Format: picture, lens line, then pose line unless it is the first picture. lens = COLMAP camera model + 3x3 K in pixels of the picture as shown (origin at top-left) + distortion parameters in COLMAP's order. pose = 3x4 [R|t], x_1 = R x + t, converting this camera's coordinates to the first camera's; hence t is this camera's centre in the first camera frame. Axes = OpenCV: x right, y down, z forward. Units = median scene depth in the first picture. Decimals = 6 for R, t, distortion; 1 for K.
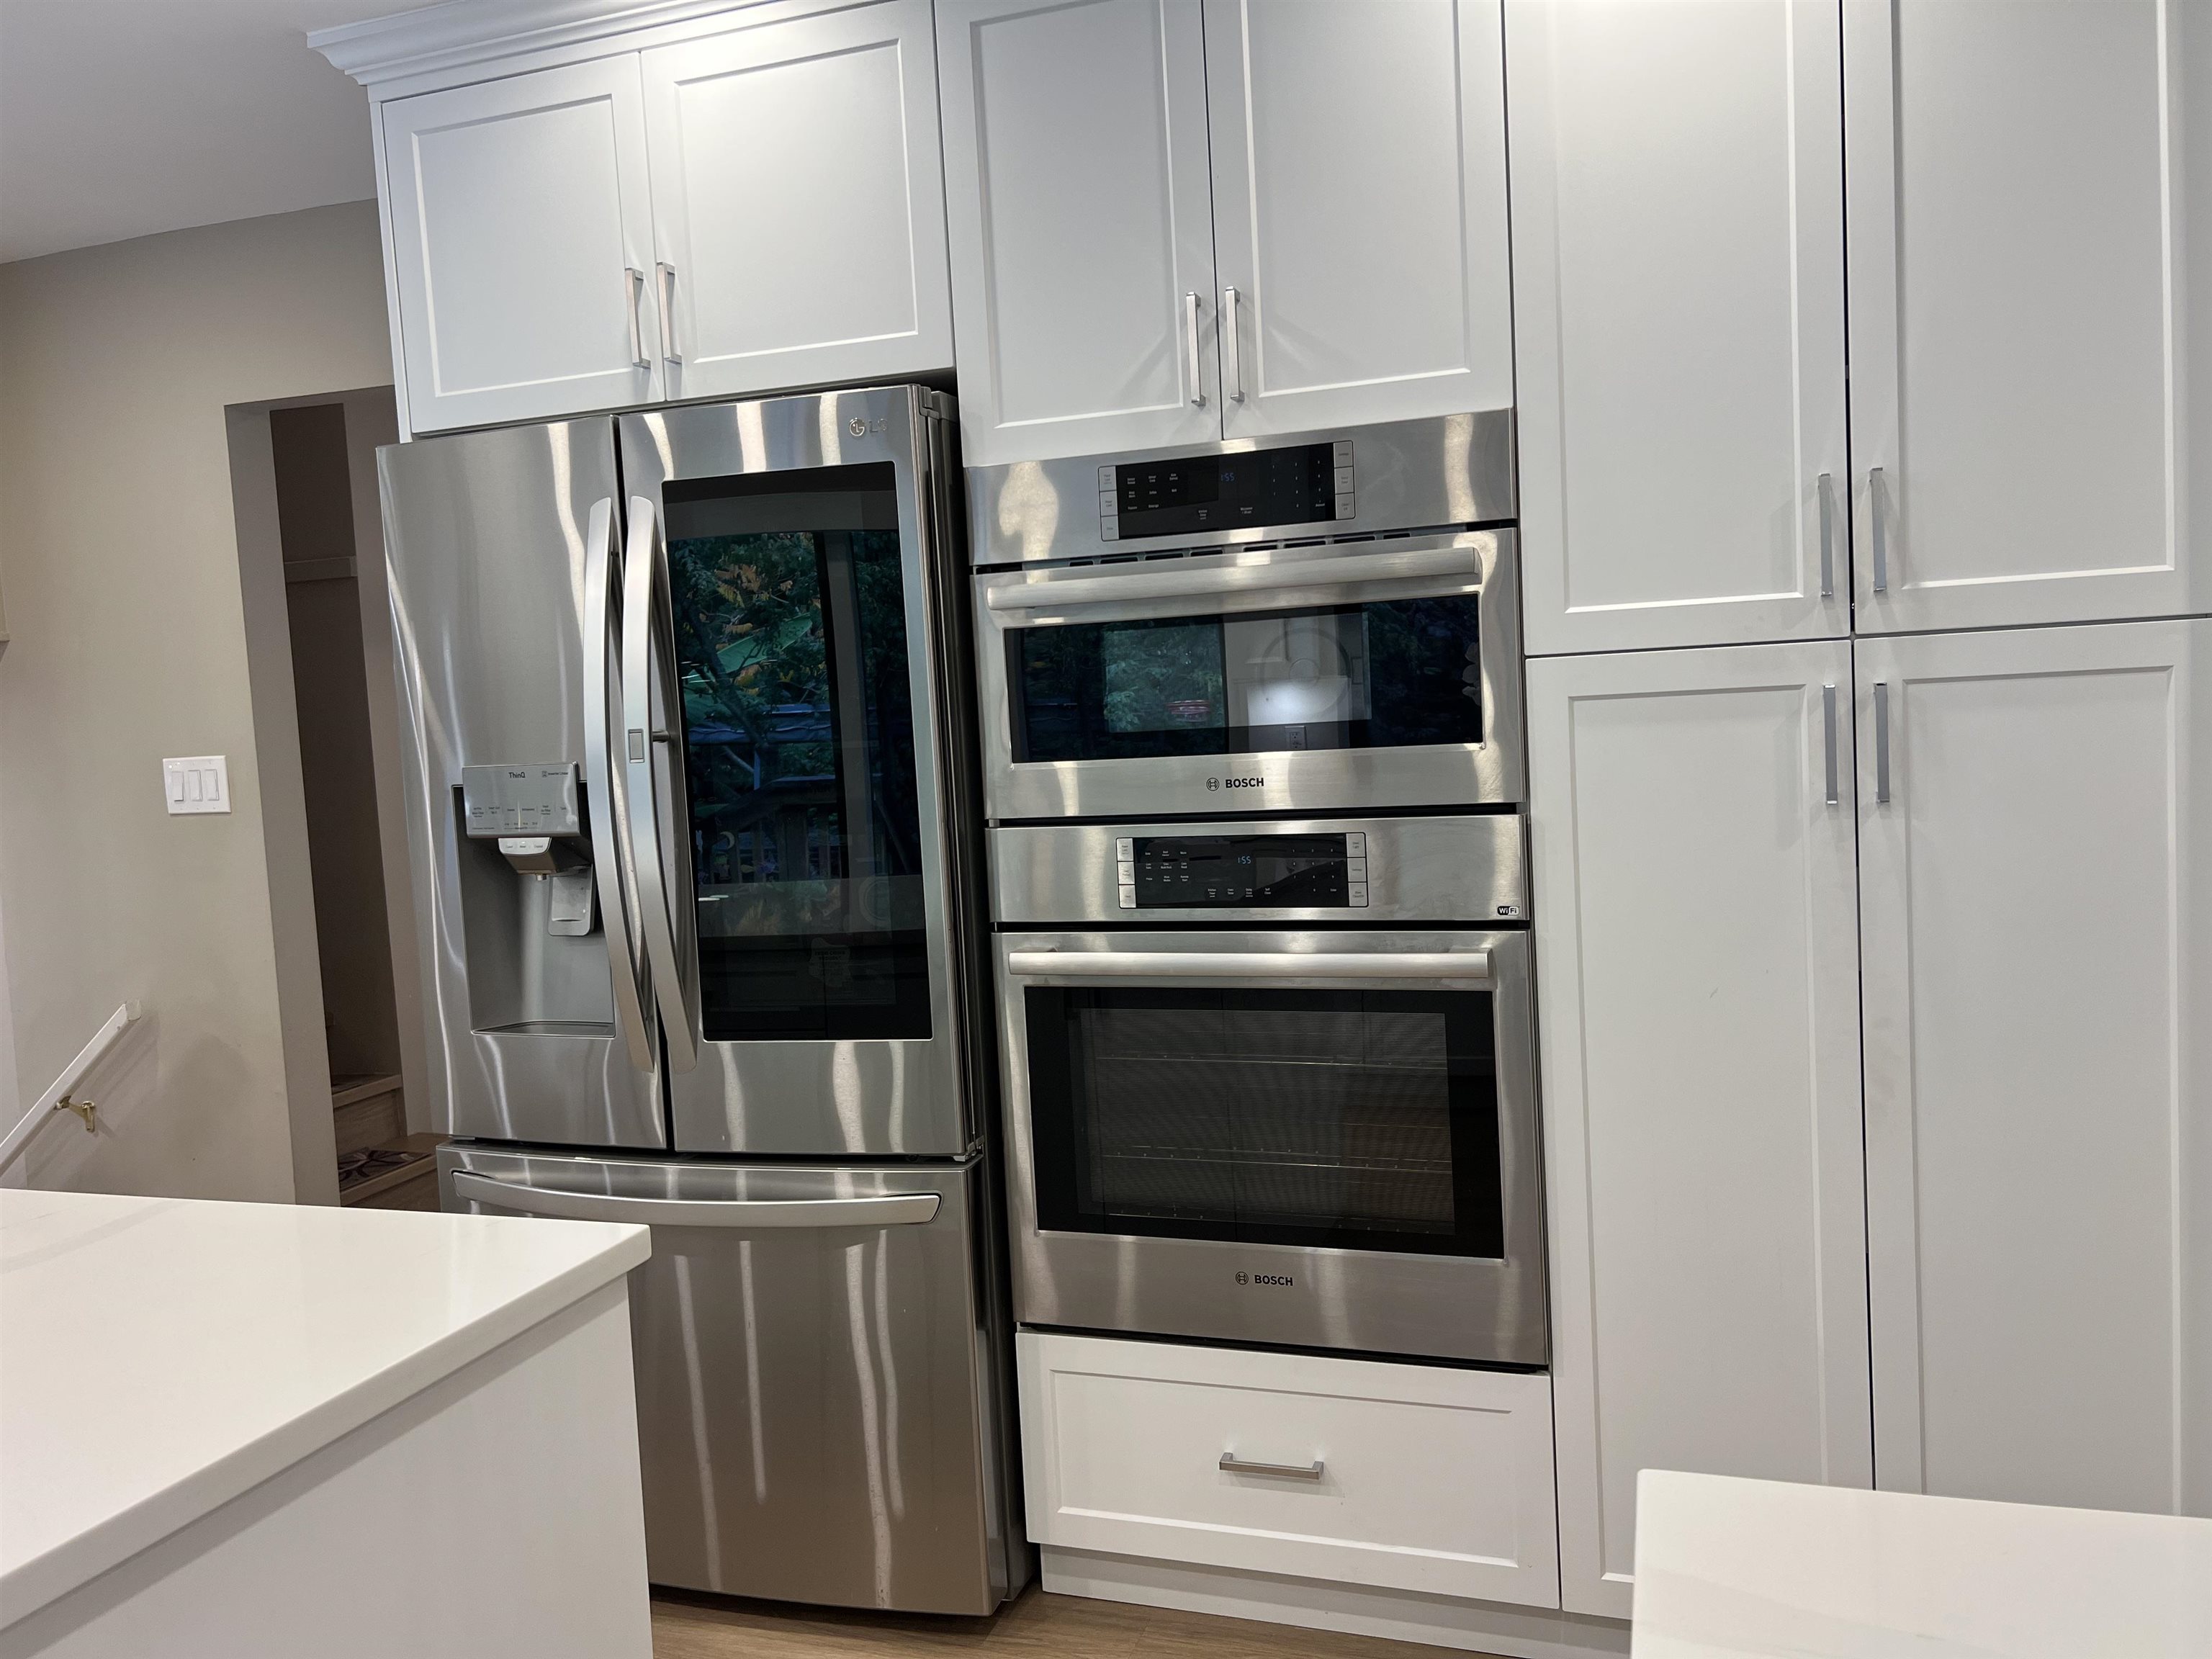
lens RADIAL K [[1652.1, 0, 1098.0], [0, 1652.1, 809.4], [0, 0, 1]] dist [0.071376, -0.064519]
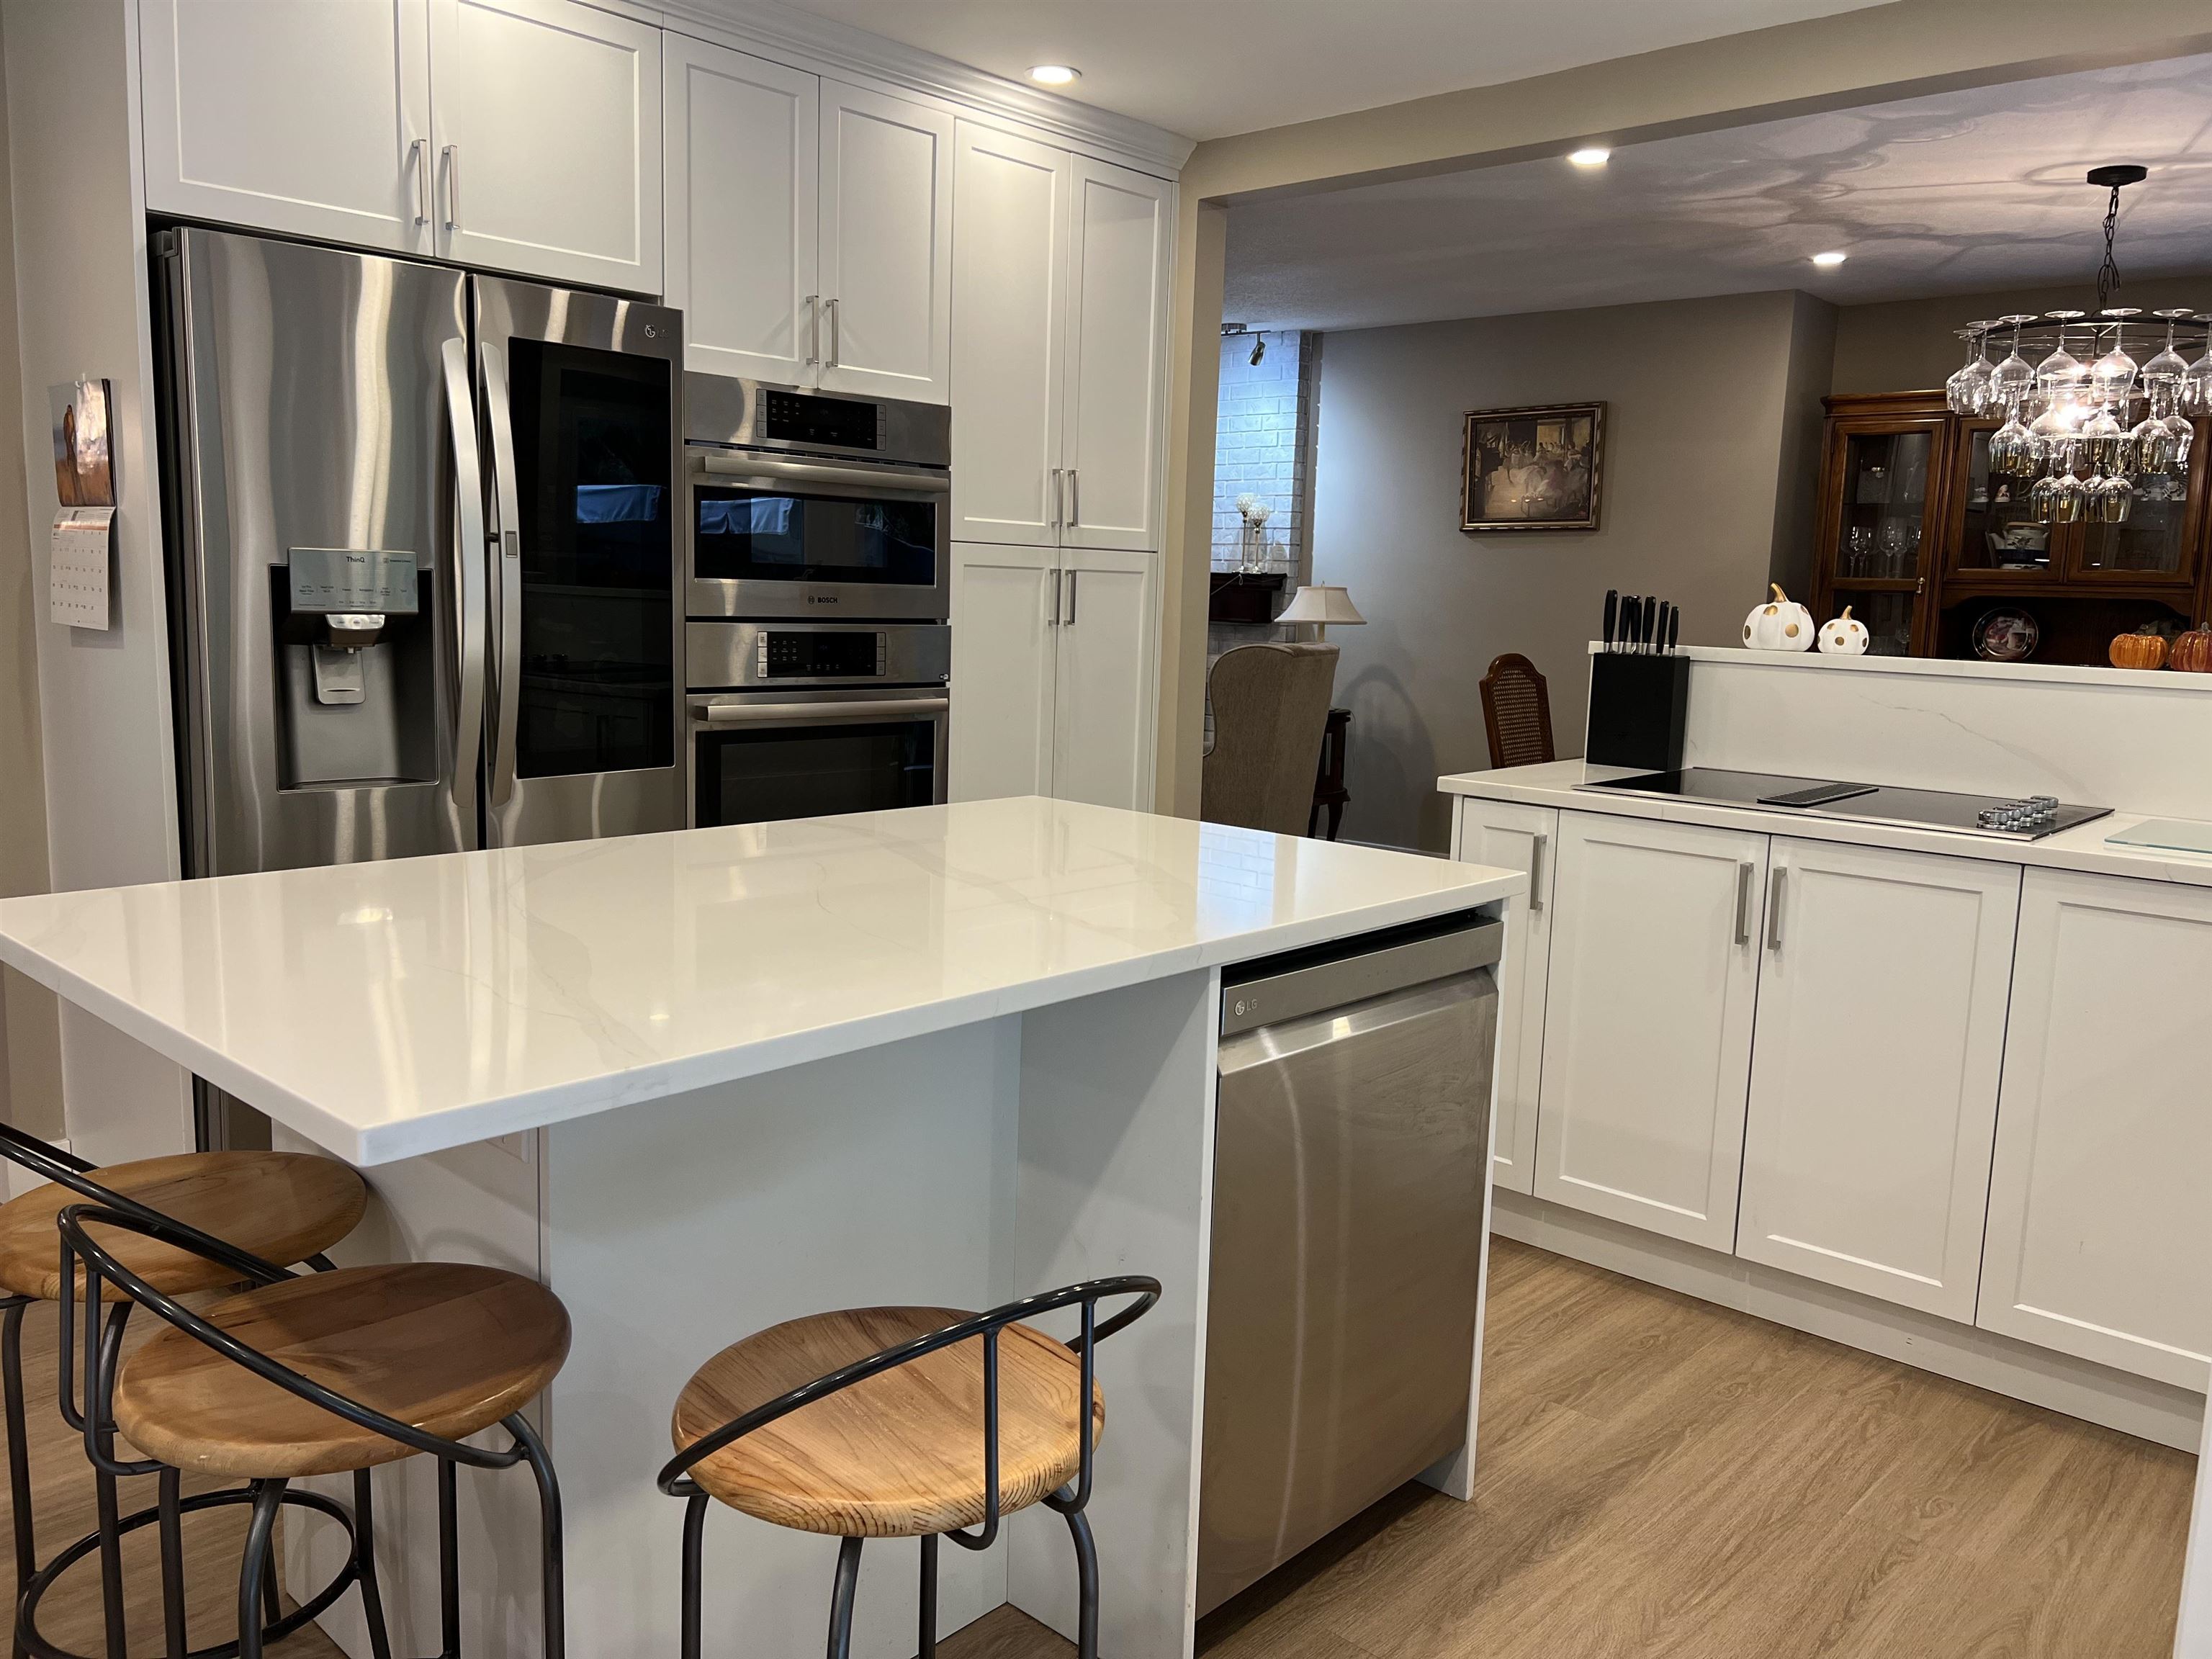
lens RADIAL K [[1693.3, 0, 1098.1], [0, 1693.3, 814.6], [0, 0, 1]] dist [0.055538, -0.053558]
pose [[0.414267, -0.060596, 0.908136, -1.301943], [-0.002883, 0.997689, 0.067887, 0.078626], [-0.910151, -0.030741, 0.413135, 0.039326]]
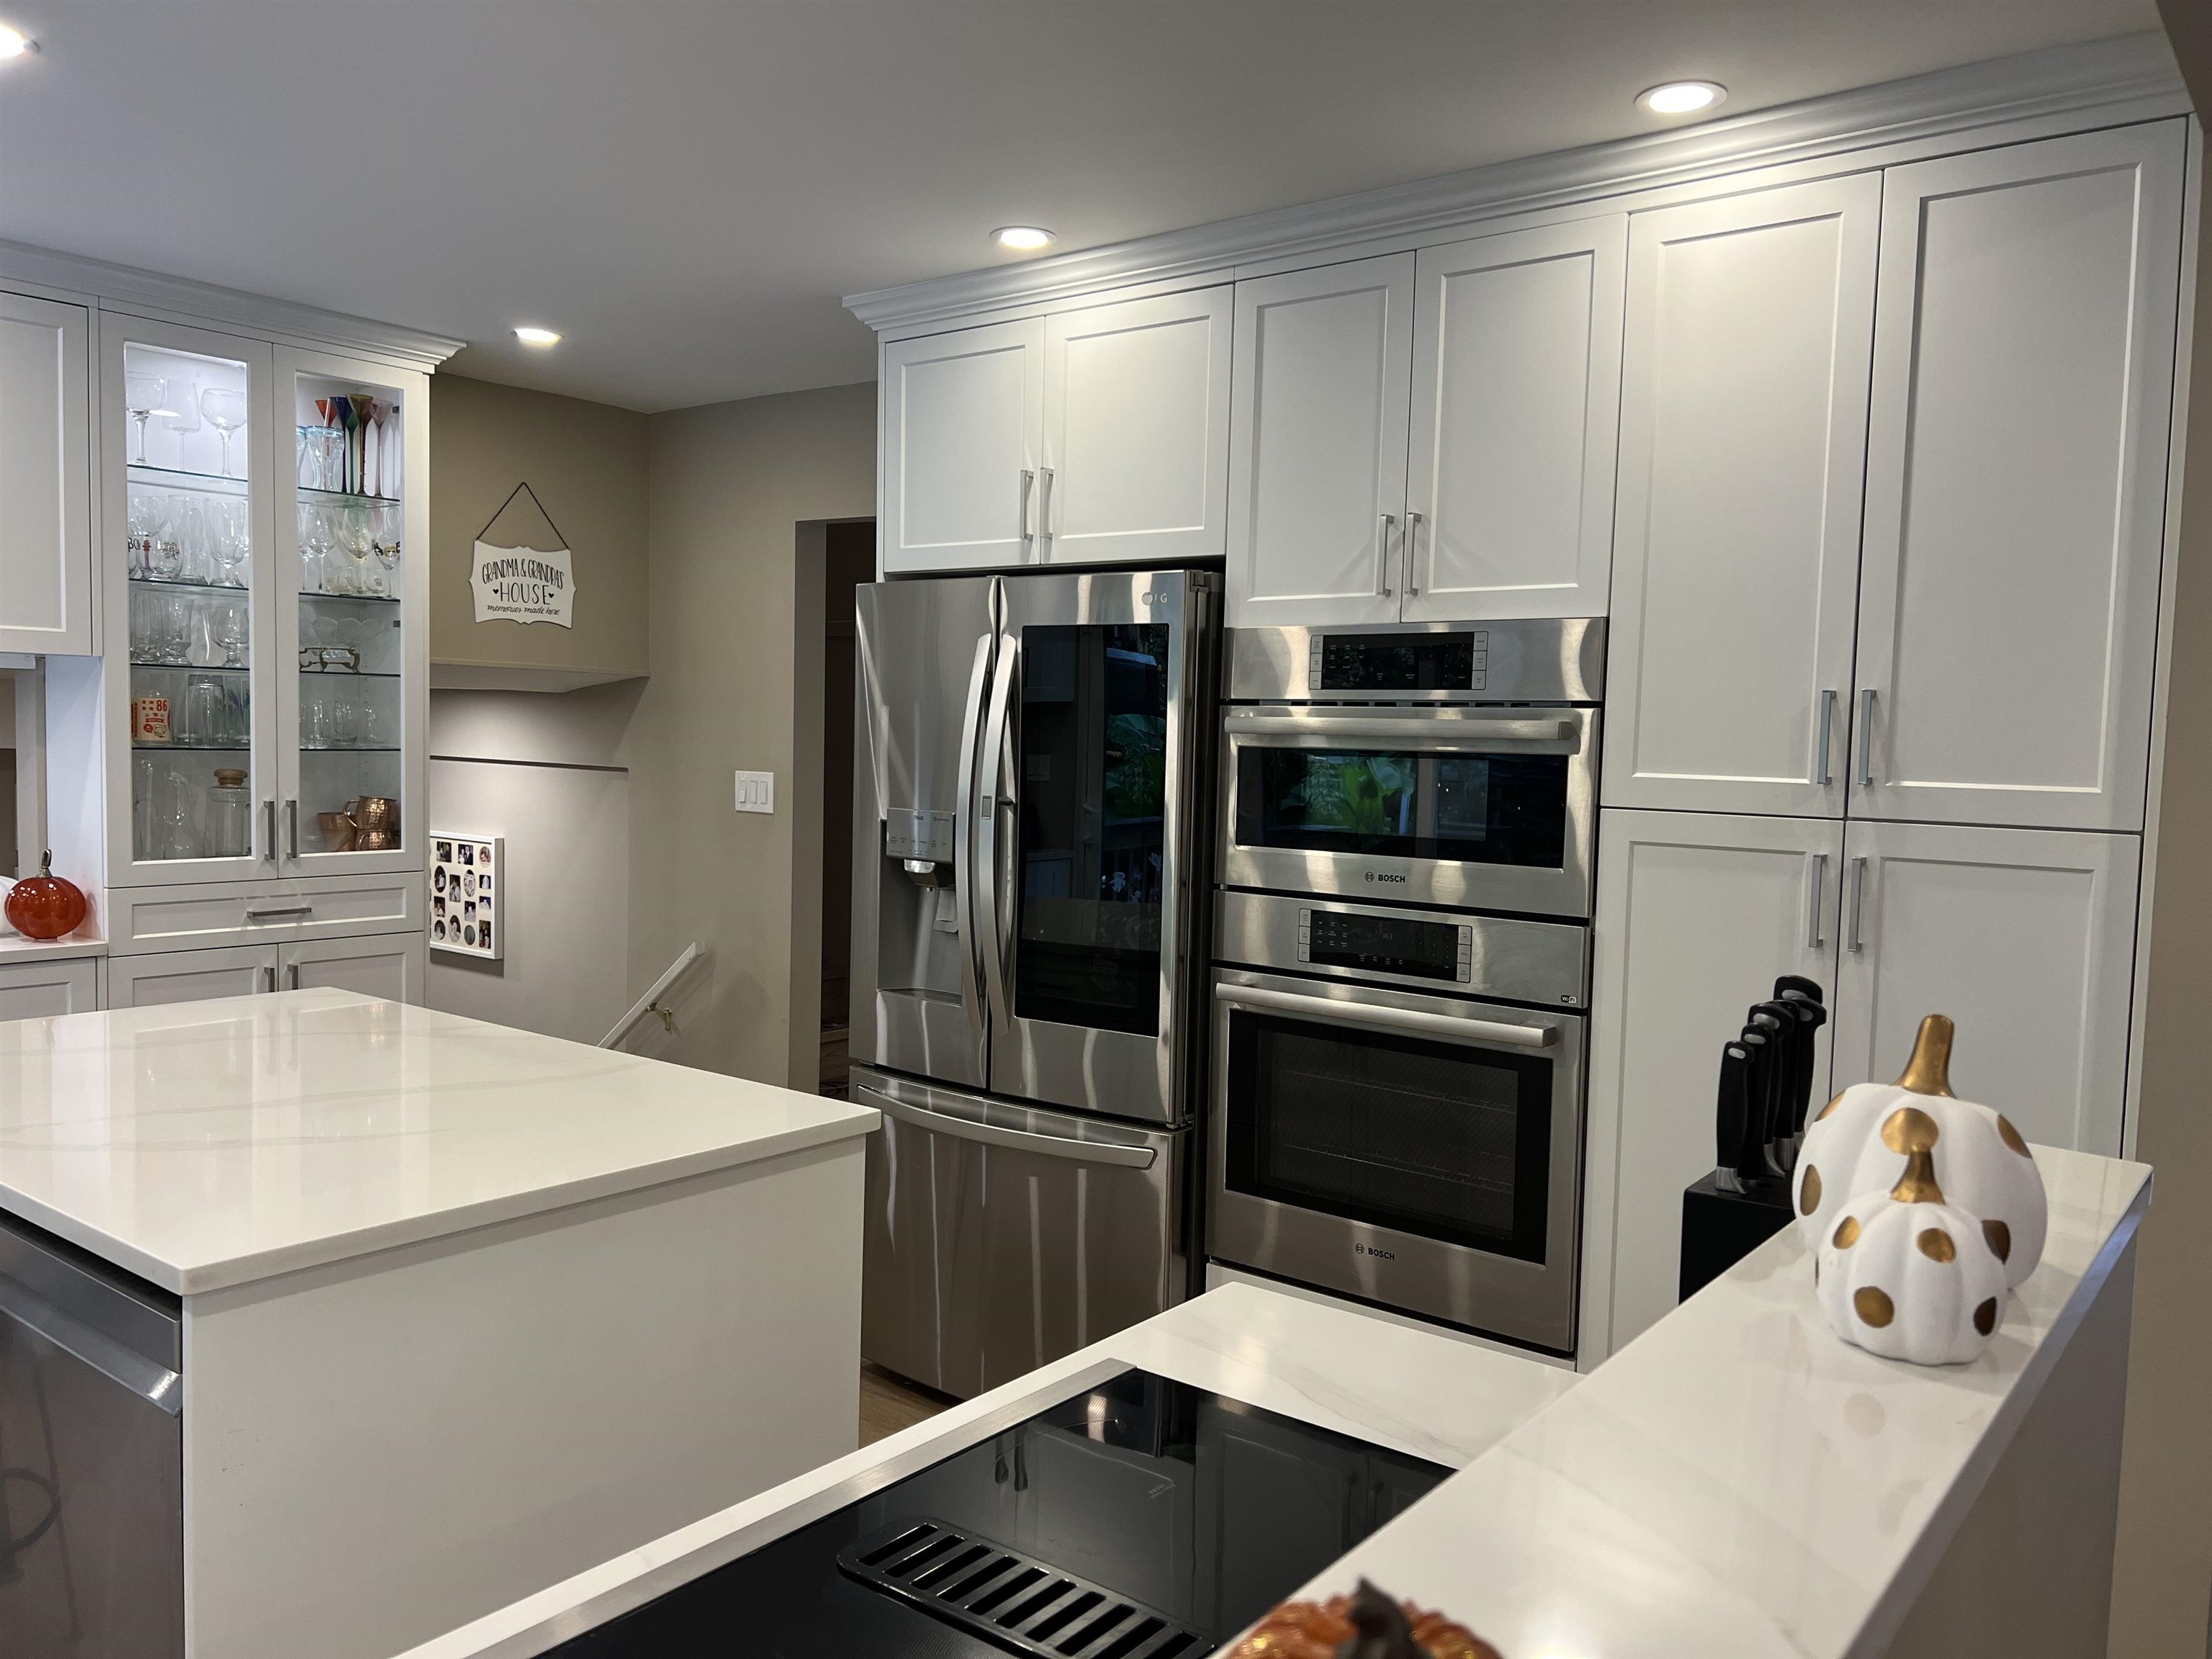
lens RADIAL K [[1671.2, 0, 1106.0], [0, 1671.2, 829.5], [0, 0, 1]] dist [0.171455, -0.211181]
pose [[0.941020, 0.096160, -0.324399, 0.295593], [-0.095700, 0.995258, 0.017411, -0.054821], [0.324535, 0.014661, 0.945760, -0.346175]]
